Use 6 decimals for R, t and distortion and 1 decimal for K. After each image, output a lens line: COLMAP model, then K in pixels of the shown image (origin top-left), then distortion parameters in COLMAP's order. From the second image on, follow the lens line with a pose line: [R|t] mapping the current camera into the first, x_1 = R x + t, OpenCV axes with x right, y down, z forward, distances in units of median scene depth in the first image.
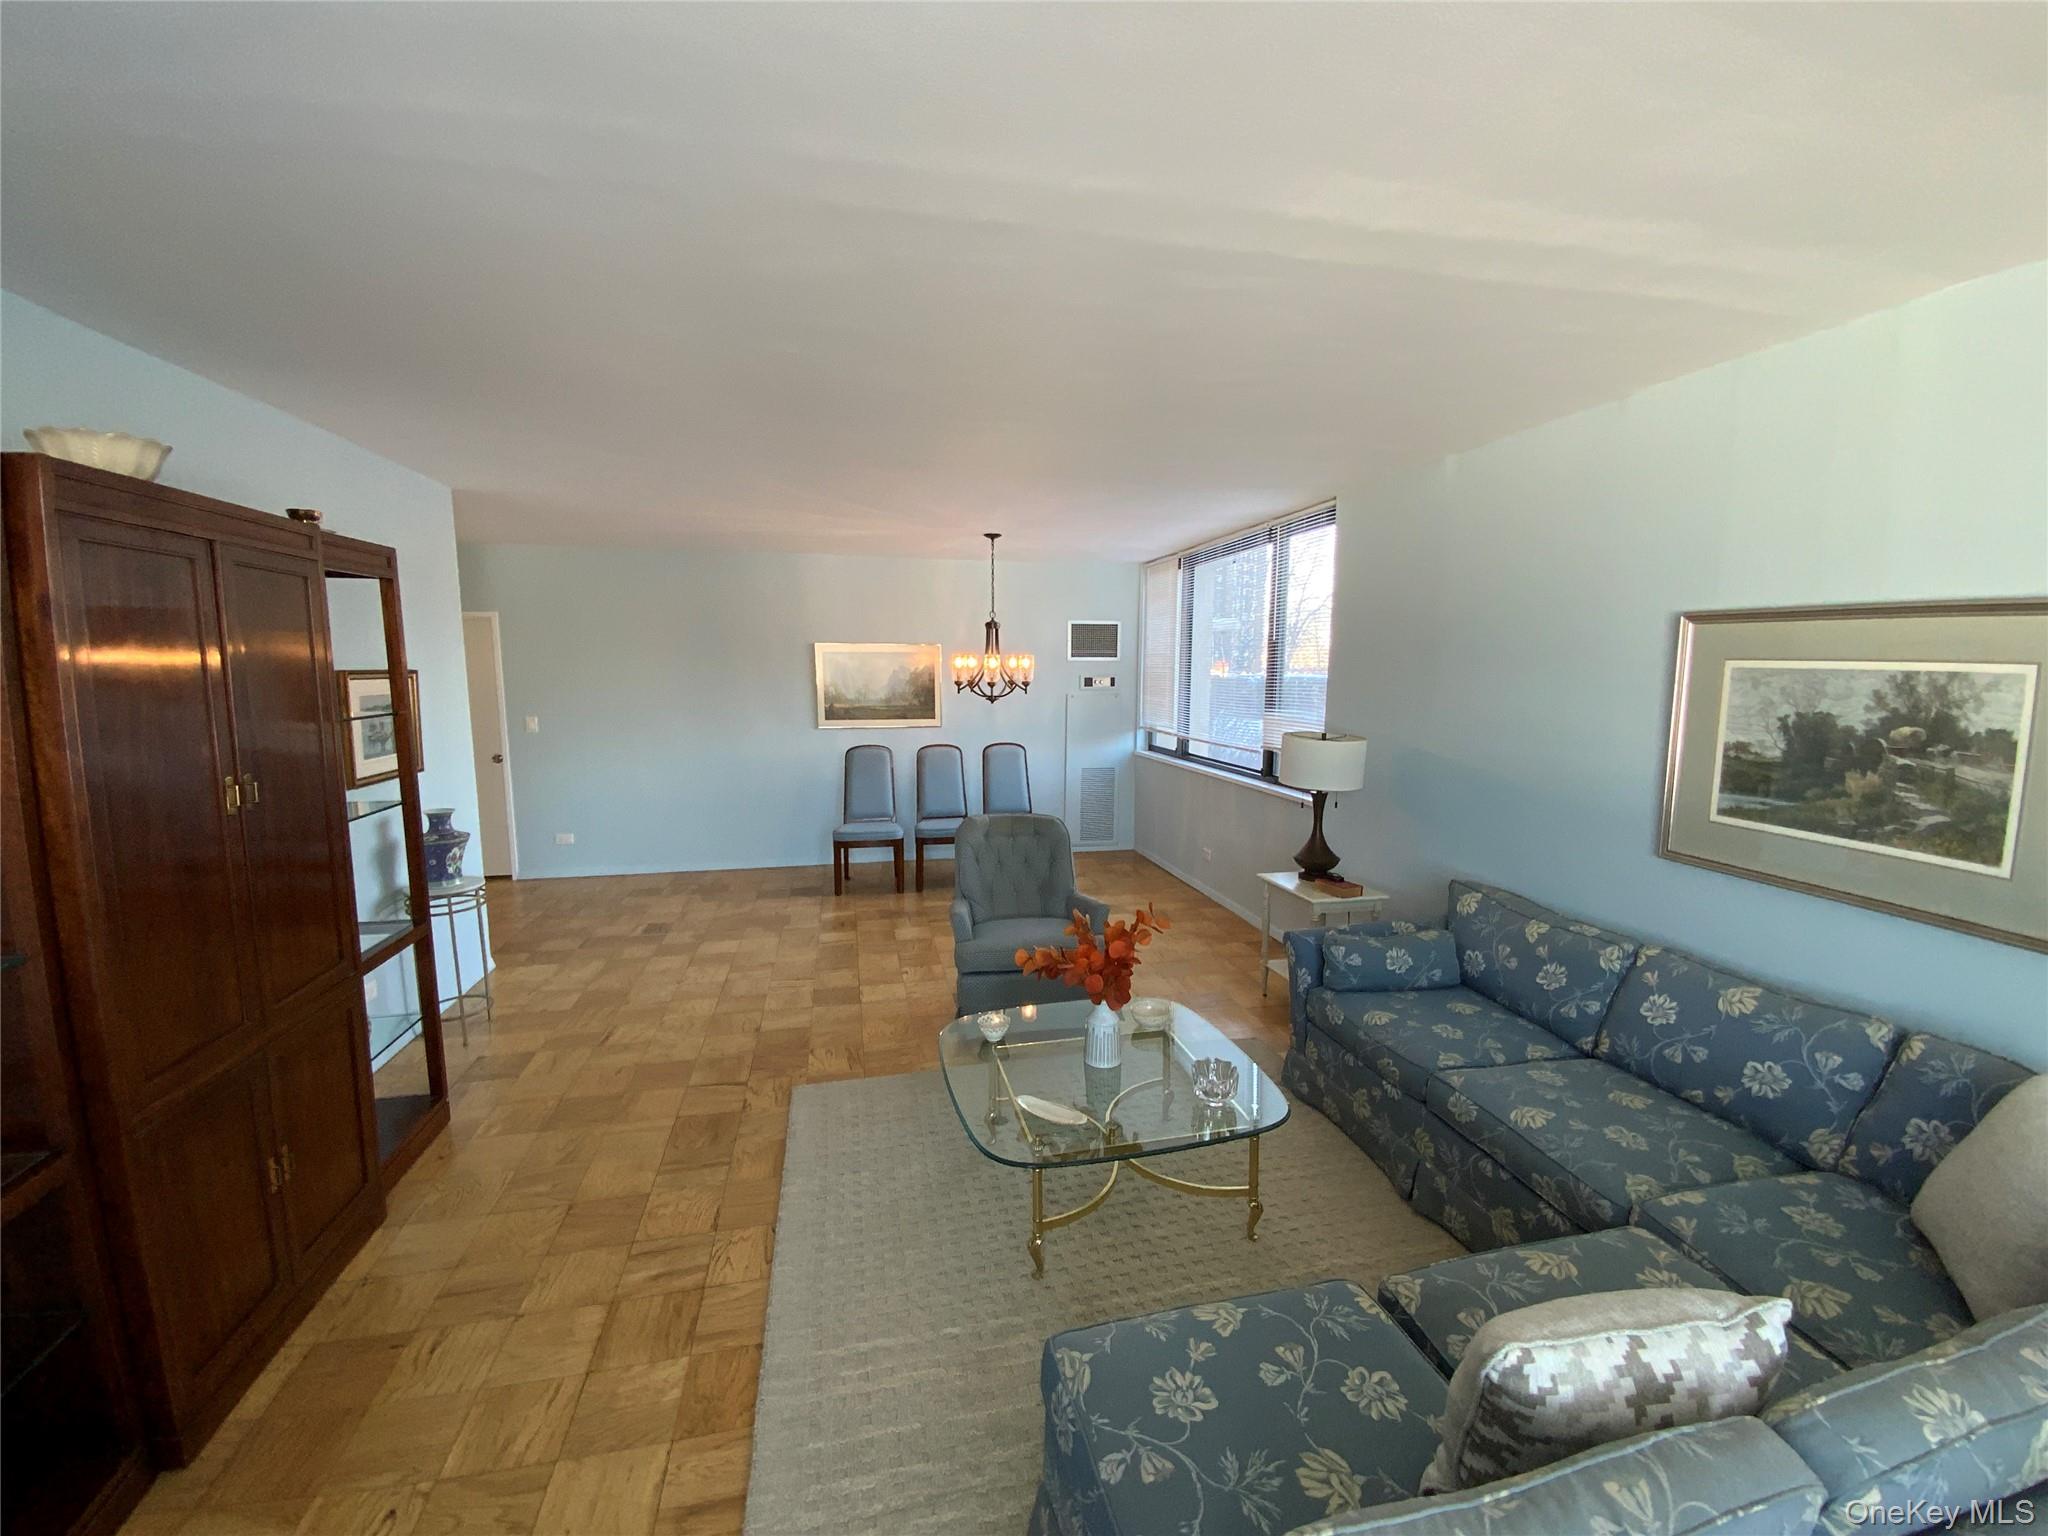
lens RADIAL K [[831.0, 0, 1024.0], [0, 831.0, 768.0], [0, 0, 1]] dist [0.026969, -0.021411]
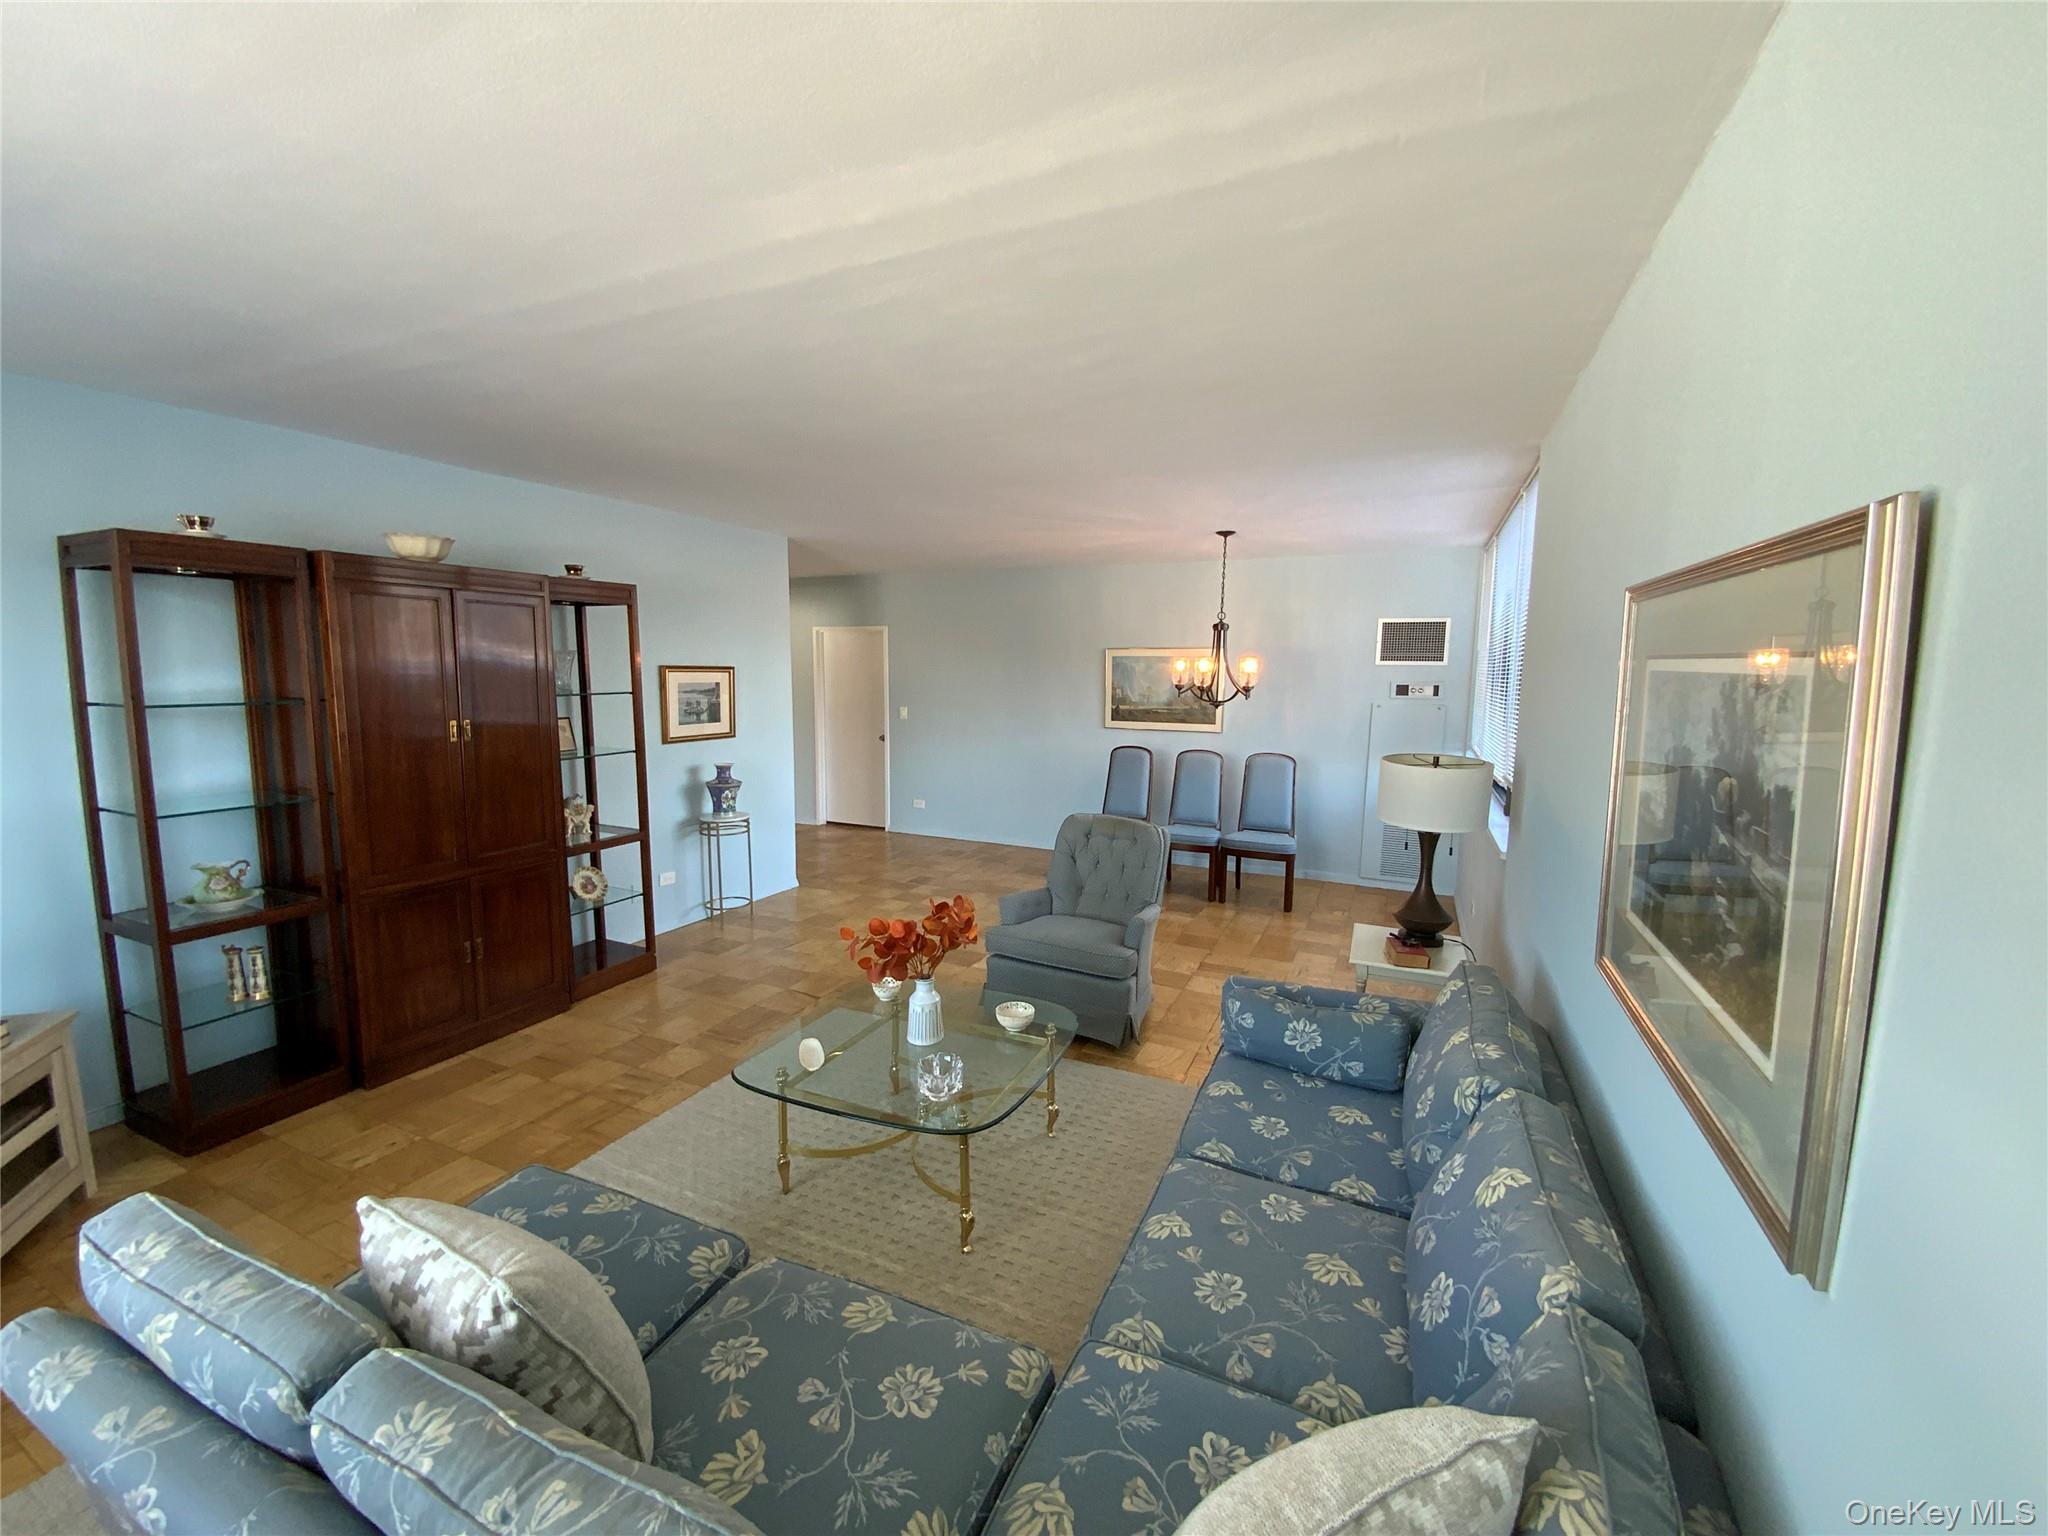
lens RADIAL K [[831.0, 0, 1024.0], [0, 831.0, 768.0], [0, 0, 1]] dist [0.026969, -0.021411]
pose [[0.795371, 0.079962, -0.600825, 0.599908], [-0.085227, 0.996166, 0.019753, -0.015317], [0.600101, 0.035495, 0.799137, 0.167528]]
